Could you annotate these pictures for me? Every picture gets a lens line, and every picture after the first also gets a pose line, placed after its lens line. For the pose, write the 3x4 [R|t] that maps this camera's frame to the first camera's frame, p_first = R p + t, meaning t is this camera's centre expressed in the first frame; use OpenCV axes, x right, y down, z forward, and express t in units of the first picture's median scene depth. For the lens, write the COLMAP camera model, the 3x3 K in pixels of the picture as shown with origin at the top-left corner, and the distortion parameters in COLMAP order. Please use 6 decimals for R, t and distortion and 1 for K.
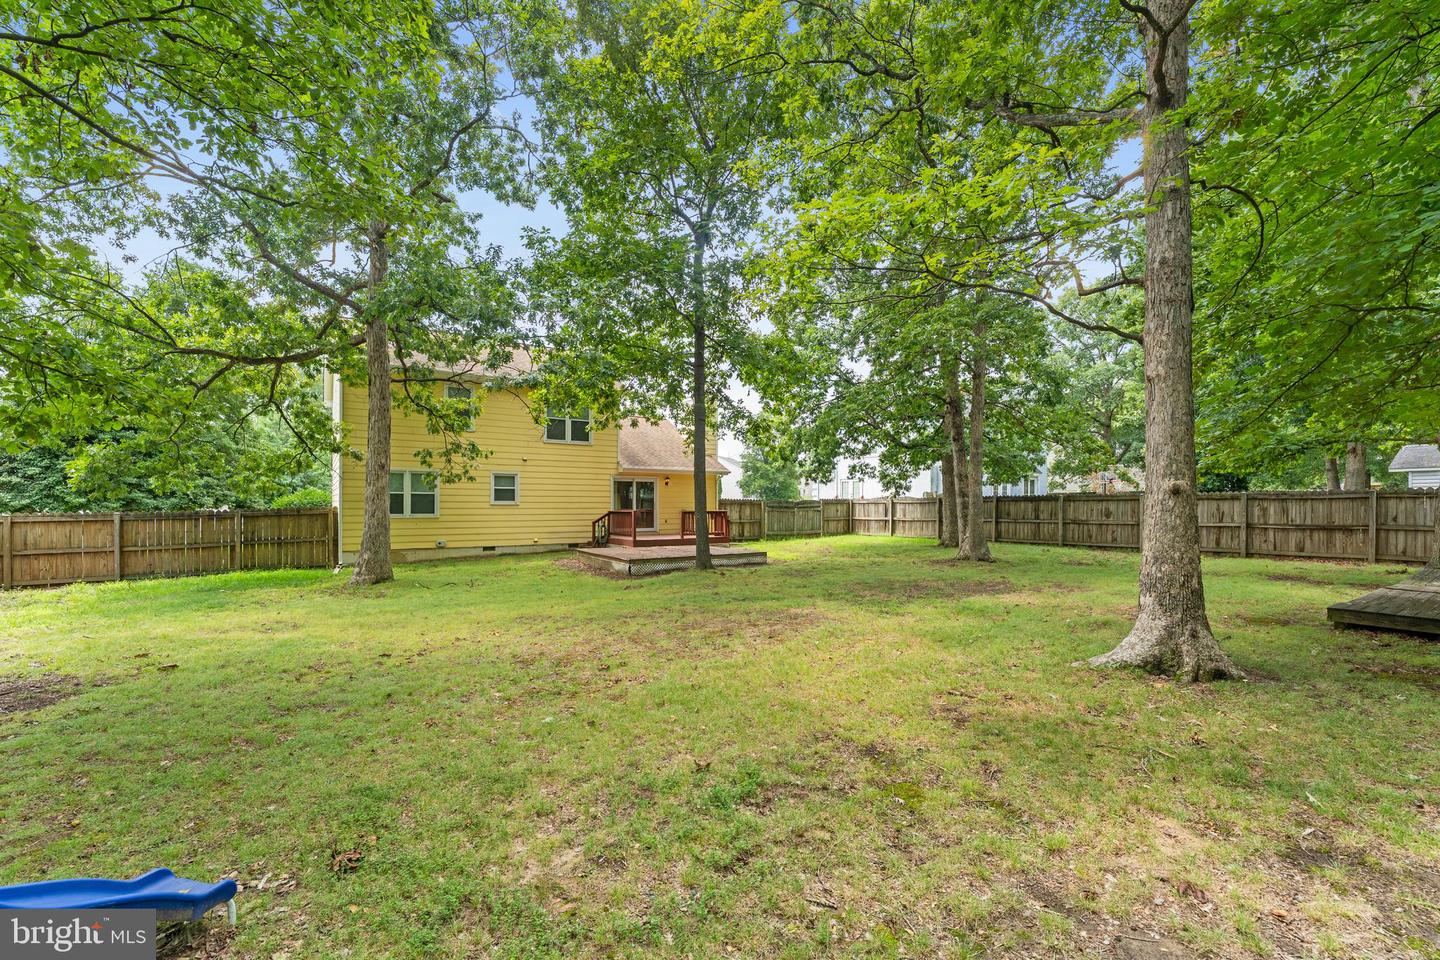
lens RADIAL K [[616.8, 0, 728.8], [0, 616.8, 496.9], [0, 0, 1]] dist [0.000204, 0.000261]
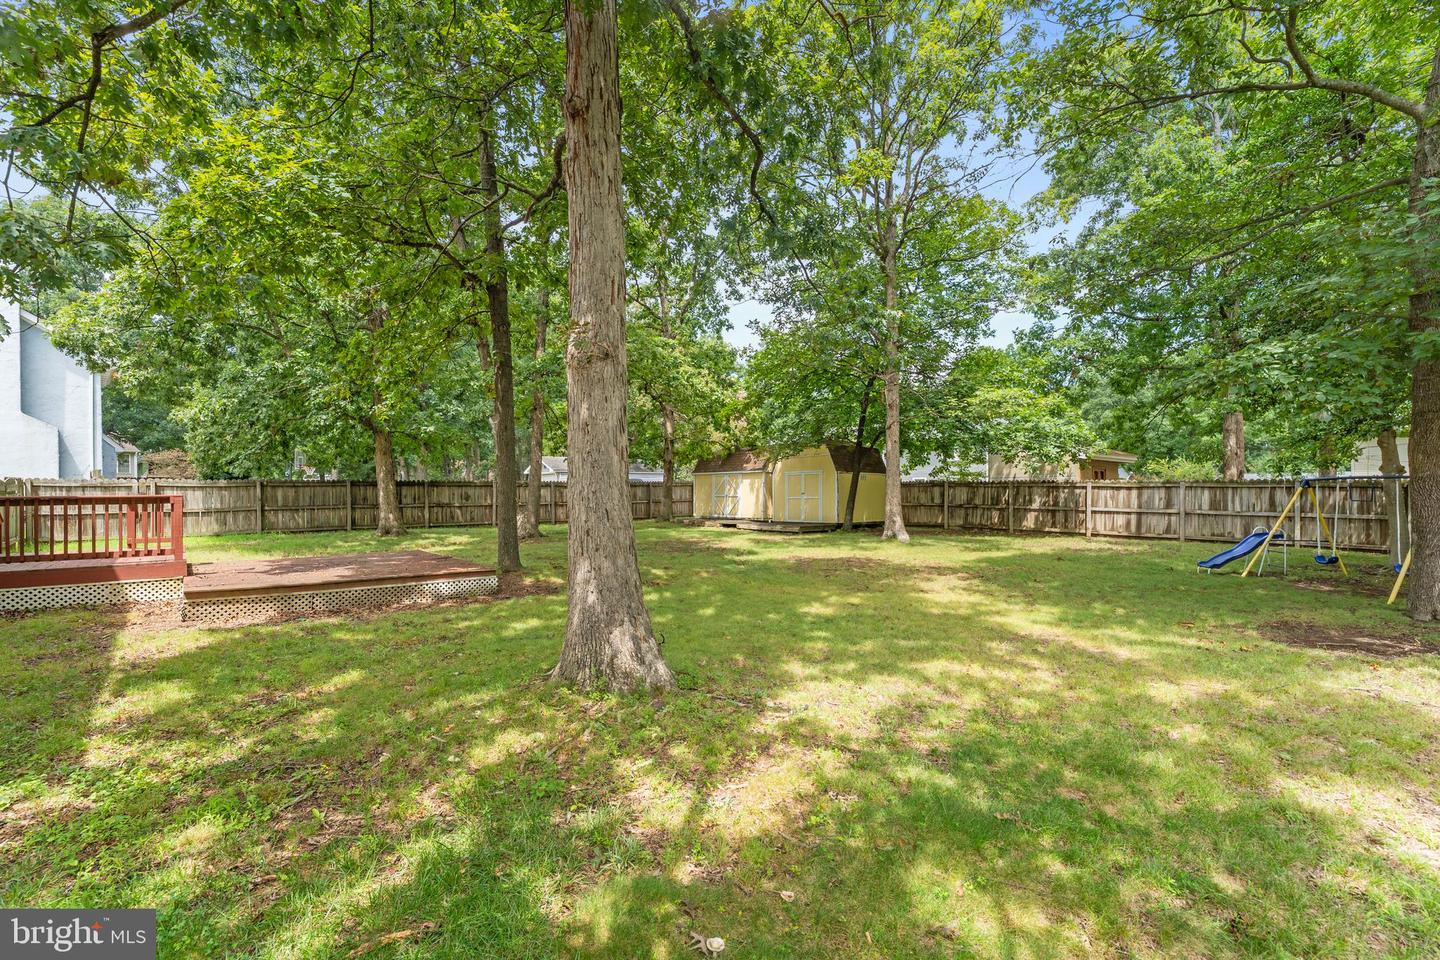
lens RADIAL K [[616.3, 0, 719.7], [0, 616.3, 494.2], [0, 0, 1]] dist [-0.000072, 0.000323]
pose [[-0.106709, 0.000251, 0.994290, -0.636279], [-0.007860, 0.999969, -0.001096, 0.019449], [-0.994259, -0.007932, -0.106704, 0.660472]]
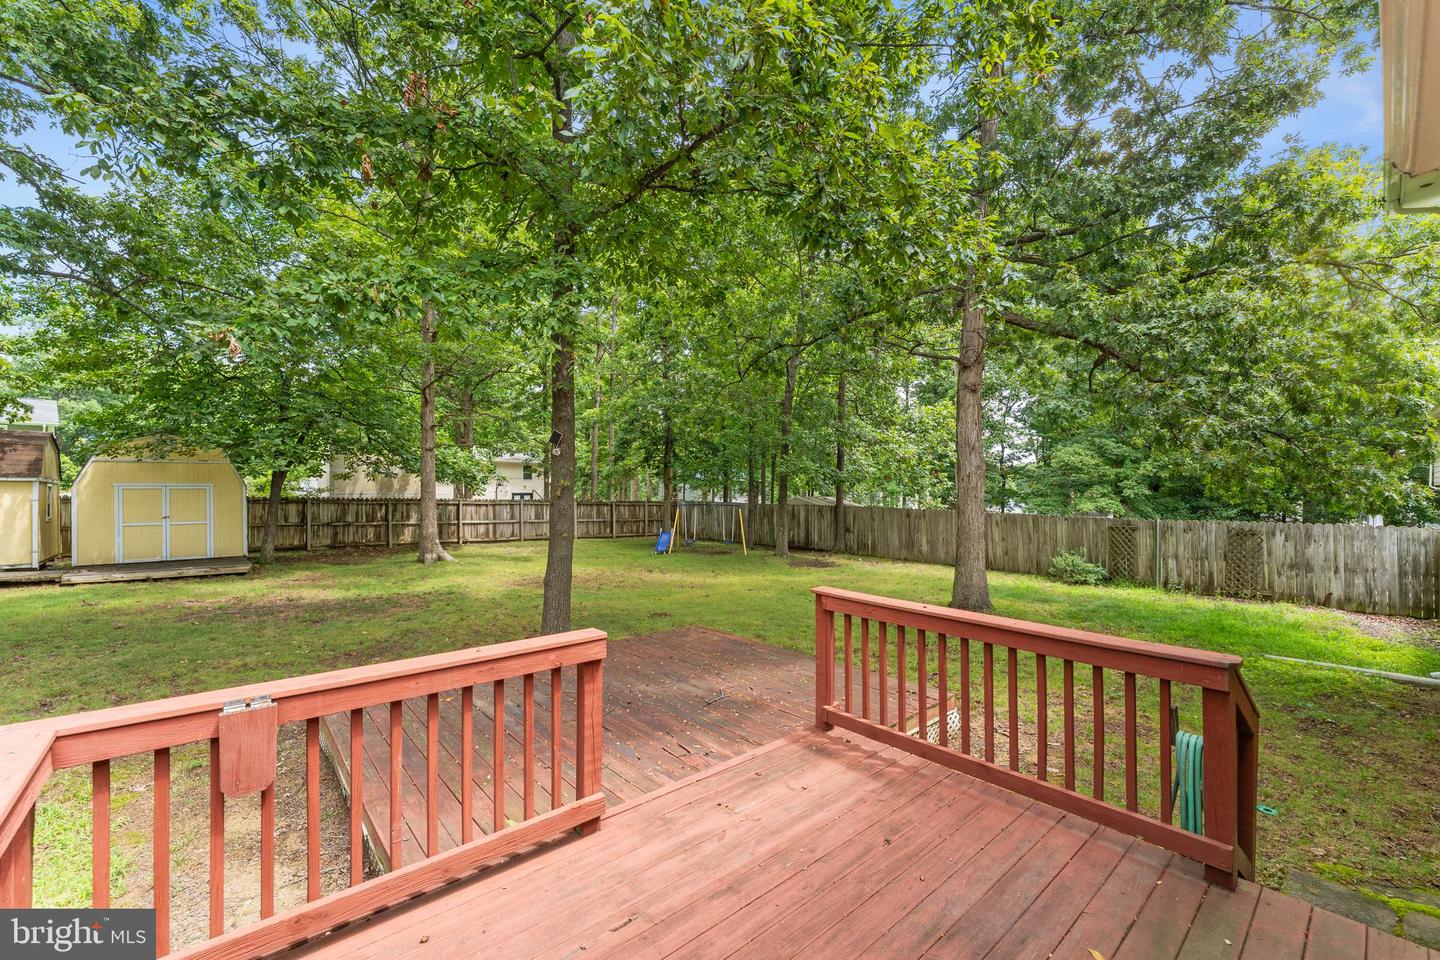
lens RADIAL K [[589.2, 0, 716.6], [0, 589.2, 493.3], [0, 0, 1]] dist [-0.000442, -0.000313]
pose [[-0.993977, -0.002901, -0.109548, -0.092729], [-0.001548, 0.999922, -0.012425, -0.006534], [0.109575, -0.012181, -0.993904, 1.197037]]
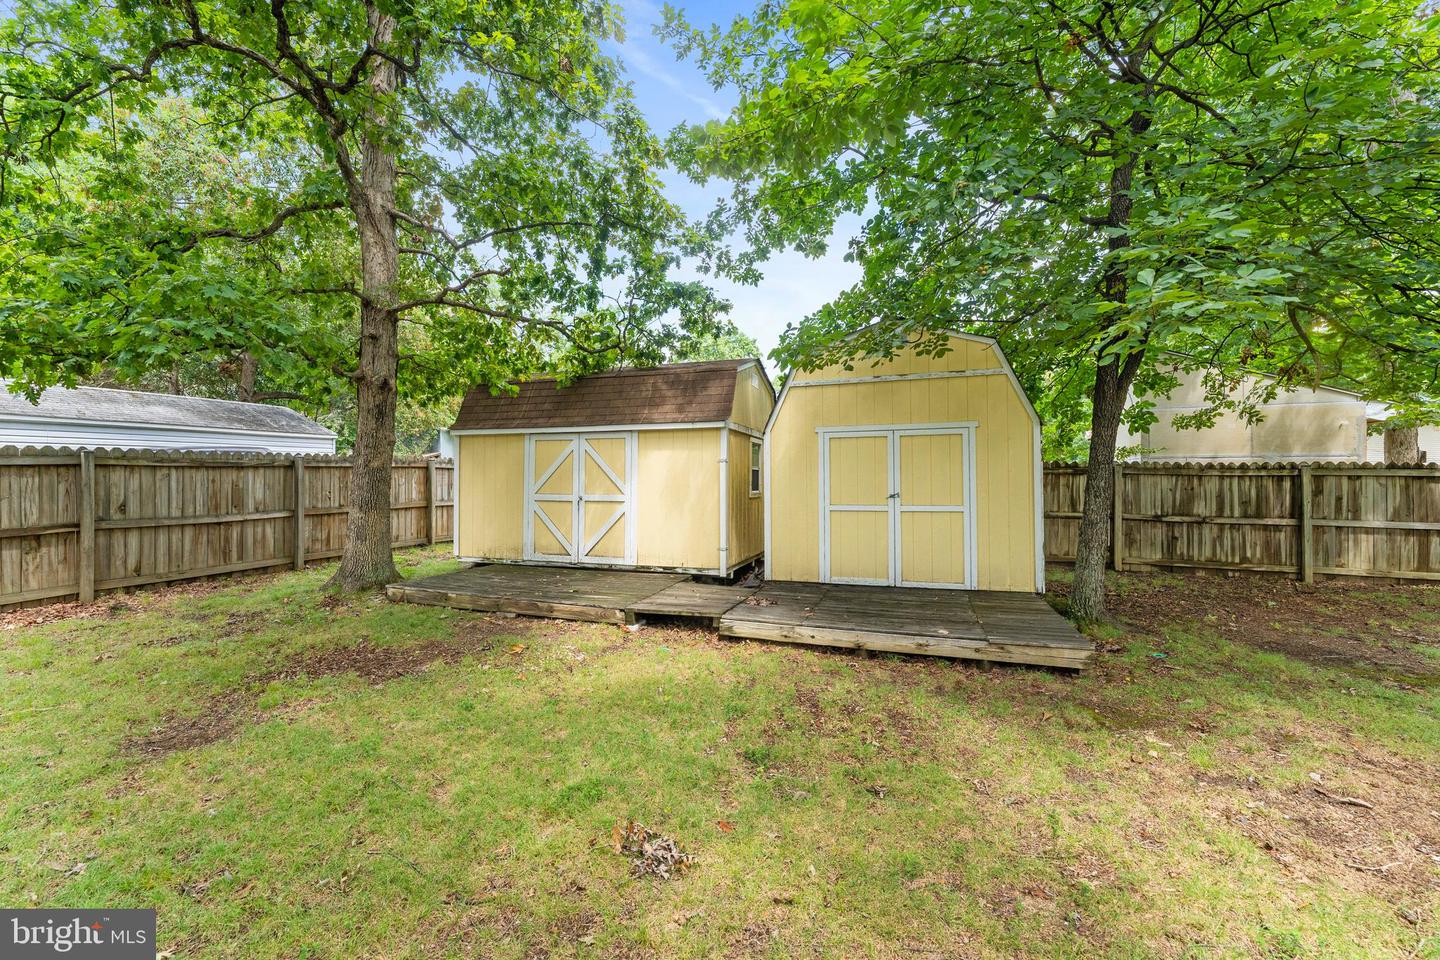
lens RADIAL K [[589.2, 0, 716.6], [0, 589.2, 493.3], [0, 0, 1]] dist [-0.000442, -0.000313]
pose [[-0.588416, -0.022376, 0.808249, 0.294663], [-0.007240, 0.999723, 0.022406, 0.006763], [-0.808526, 0.007333, -0.588415, 0.674776]]
